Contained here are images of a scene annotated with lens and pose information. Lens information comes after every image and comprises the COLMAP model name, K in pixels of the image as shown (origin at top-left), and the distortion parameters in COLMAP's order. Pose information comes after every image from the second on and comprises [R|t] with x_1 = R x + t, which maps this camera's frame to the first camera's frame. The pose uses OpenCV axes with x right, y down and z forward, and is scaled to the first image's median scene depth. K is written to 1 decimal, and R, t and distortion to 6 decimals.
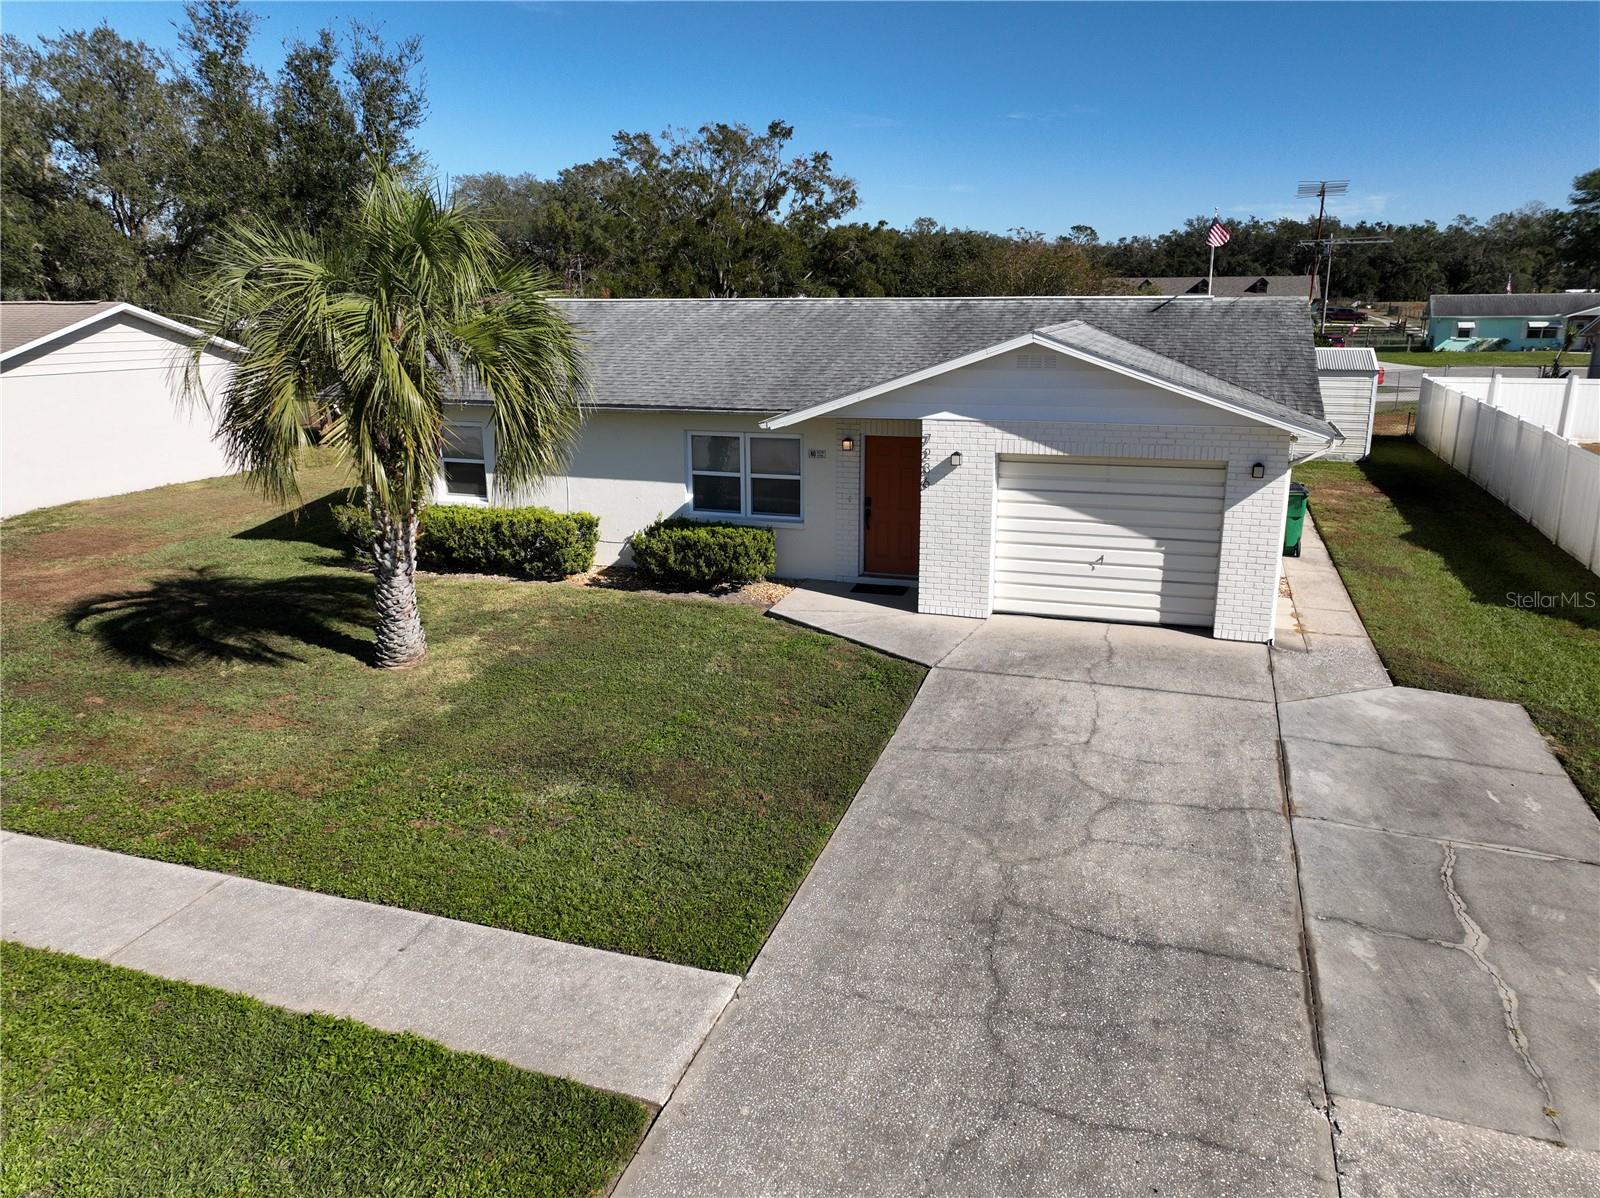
lens RADIAL K [[1118.0, 0, 799.2], [0, 1118.0, 600.9], [0, 0, 1]] dist [0.000050, 0.015055]
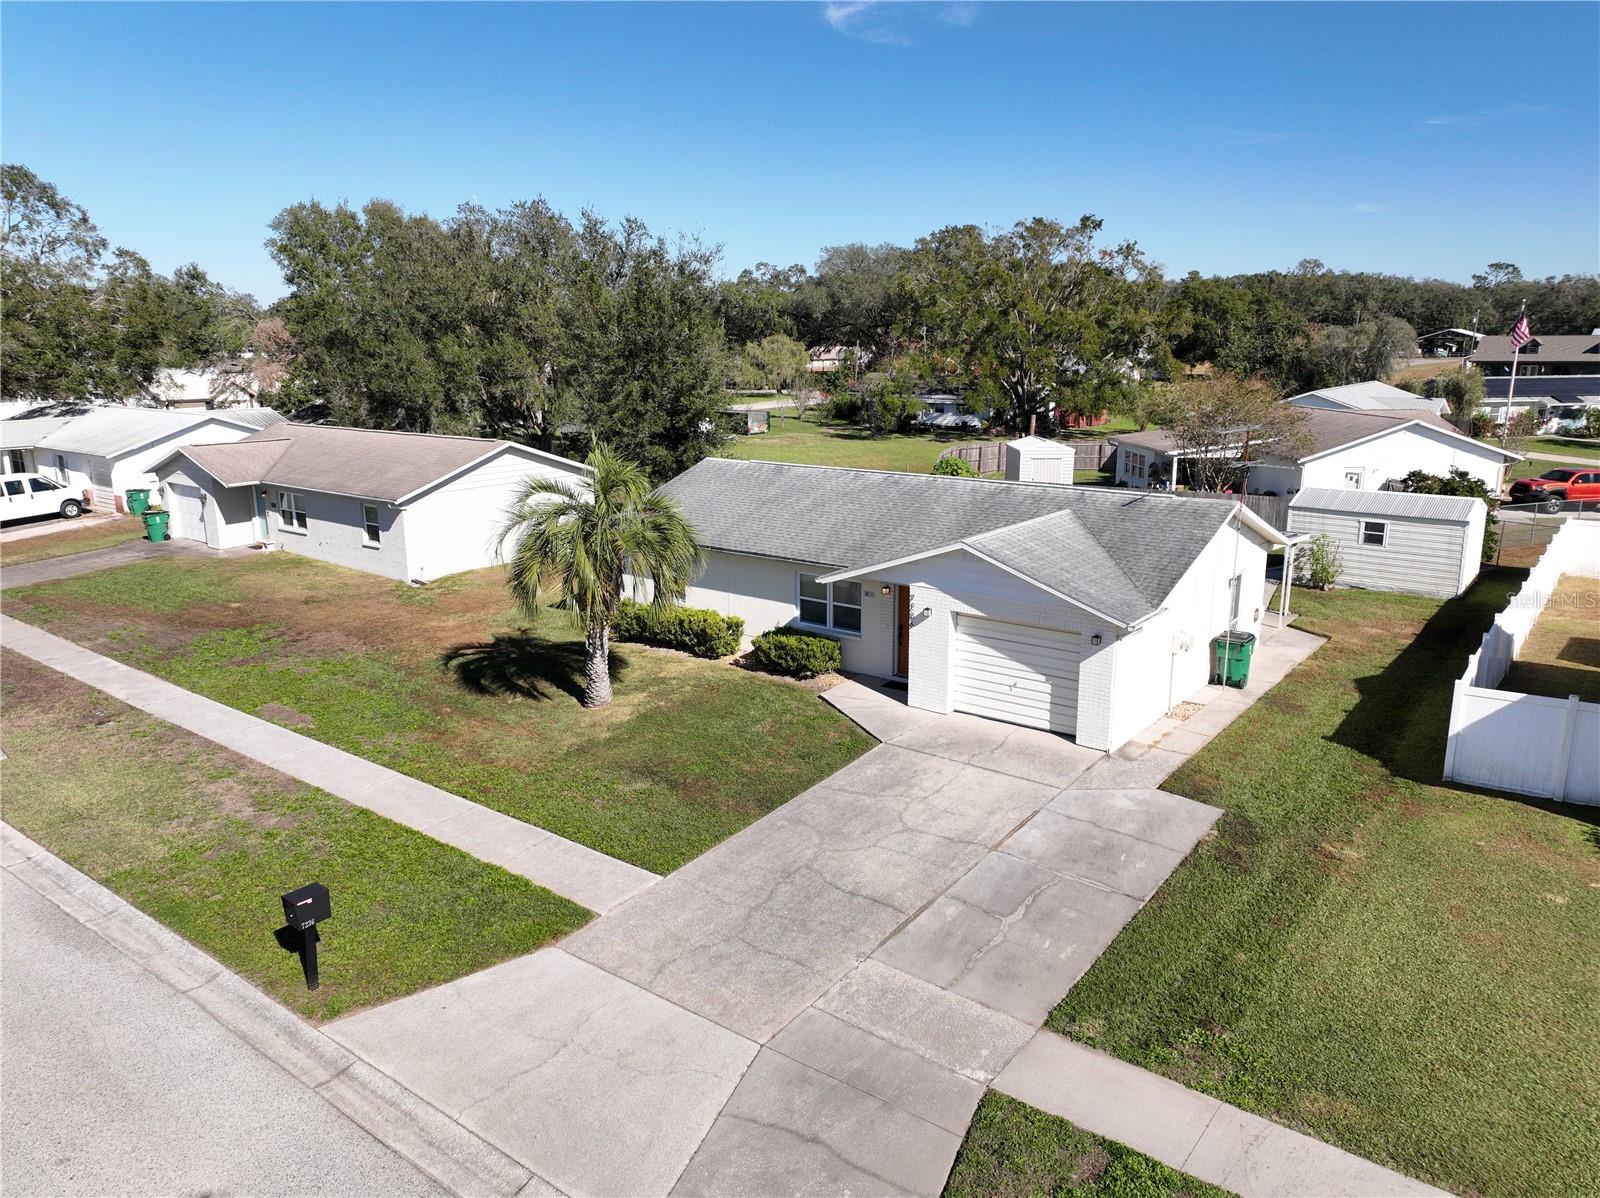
lens RADIAL K [[1118.0, 0, 801.0], [0, 1118.0, 594.9], [0, 0, 1]] dist [0.000050, 0.015055]
pose [[0.947759, 0.072074, -0.310738, 0.464822], [-0.082464, 0.996385, -0.020412, -0.105273], [0.308143, 0.044970, 0.950276, -0.560921]]
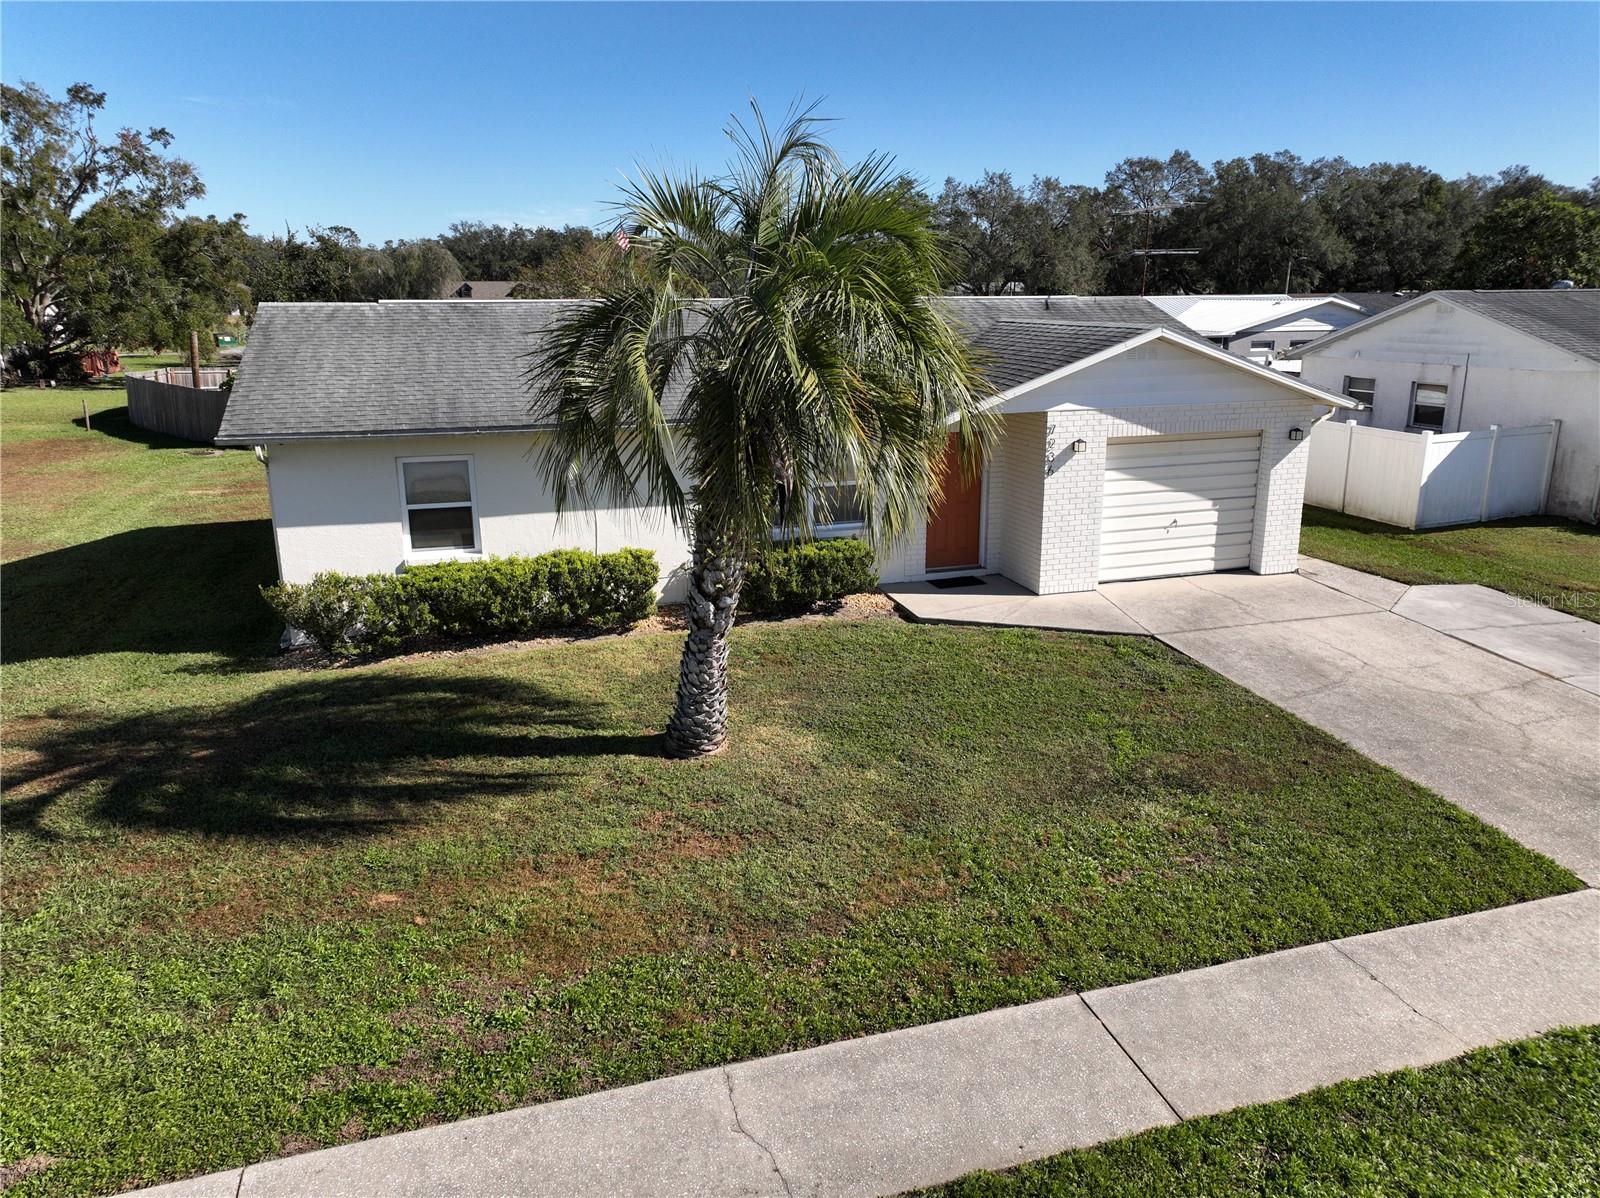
lens RADIAL K [[1118.0, 0, 794.5], [0, 1118.0, 607.2], [0, 0, 1]] dist [0.000050, 0.015055]
pose [[0.808029, -0.157989, 0.567564, -0.724778], [0.157044, 0.986276, 0.050963, -0.072563], [-0.567827, 0.047953, 0.821750, 0.281527]]
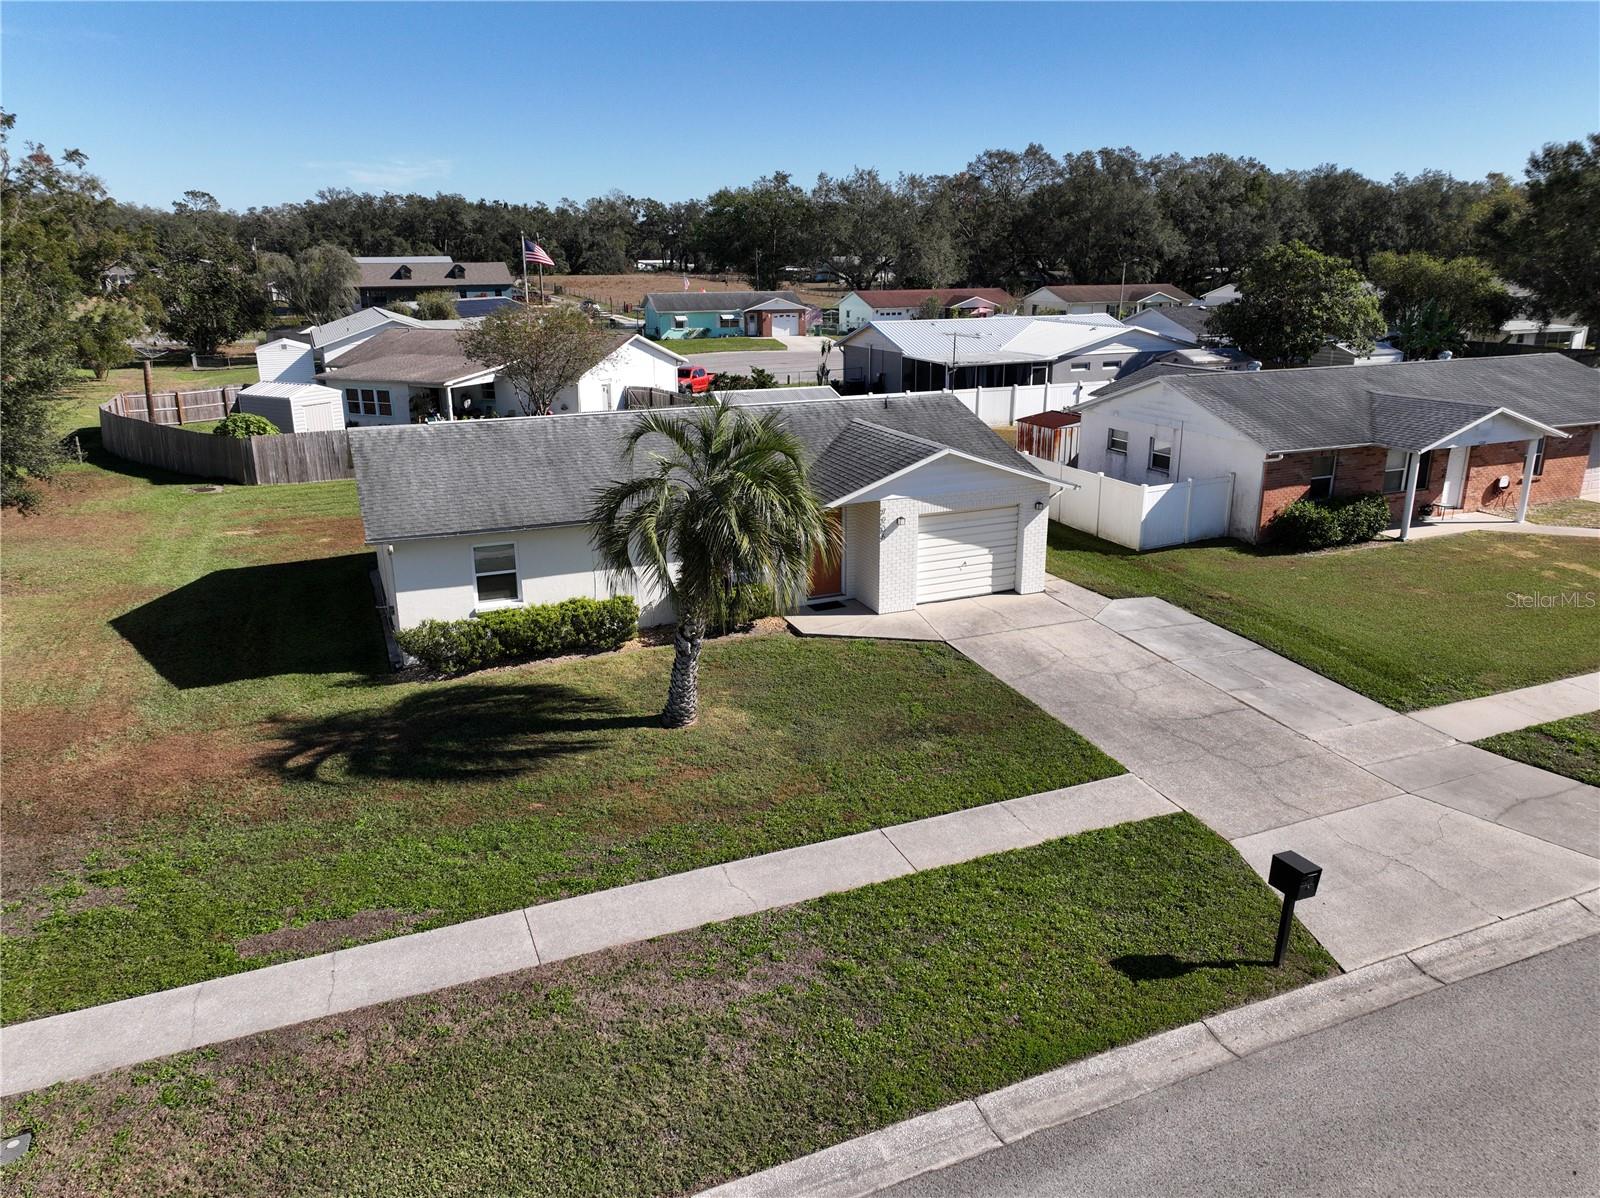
lens RADIAL K [[1118.0, 0, 791.6], [0, 1118.0, 608.0], [0, 0, 1]] dist [0.000050, 0.015055]
pose [[0.743063, -0.201460, 0.638178, -1.108175], [0.177187, 0.978806, 0.102681, -0.203473], [-0.645339, 0.036778, 0.763010, -0.188149]]
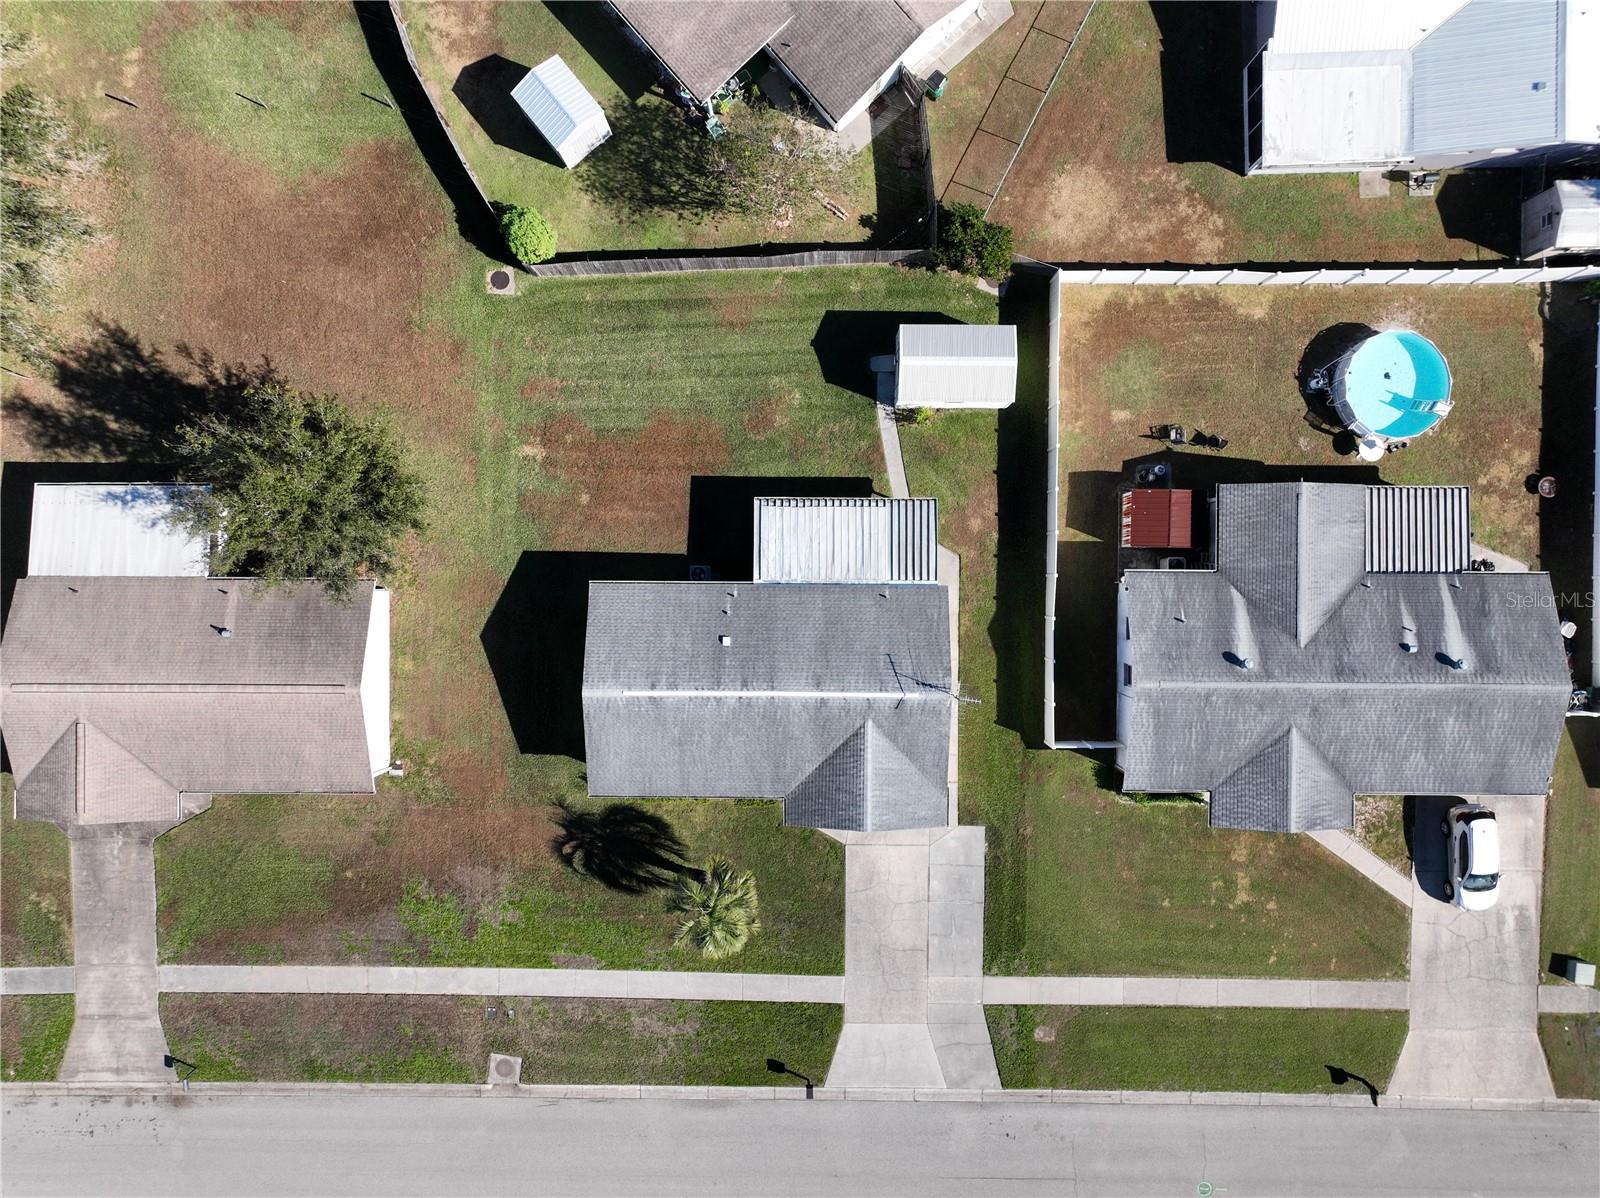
lens RADIAL K [[1118.0, 0, 800.8], [0, 1118.0, 592.6], [0, 0, 1]] dist [0.000050, 0.015055]
pose [[0.946255, -0.323108, -0.014263, 0.285230], [0.098897, 0.247078, 0.963936, -3.561720], [-0.307931, -0.913539, 0.265753, 0.764988]]
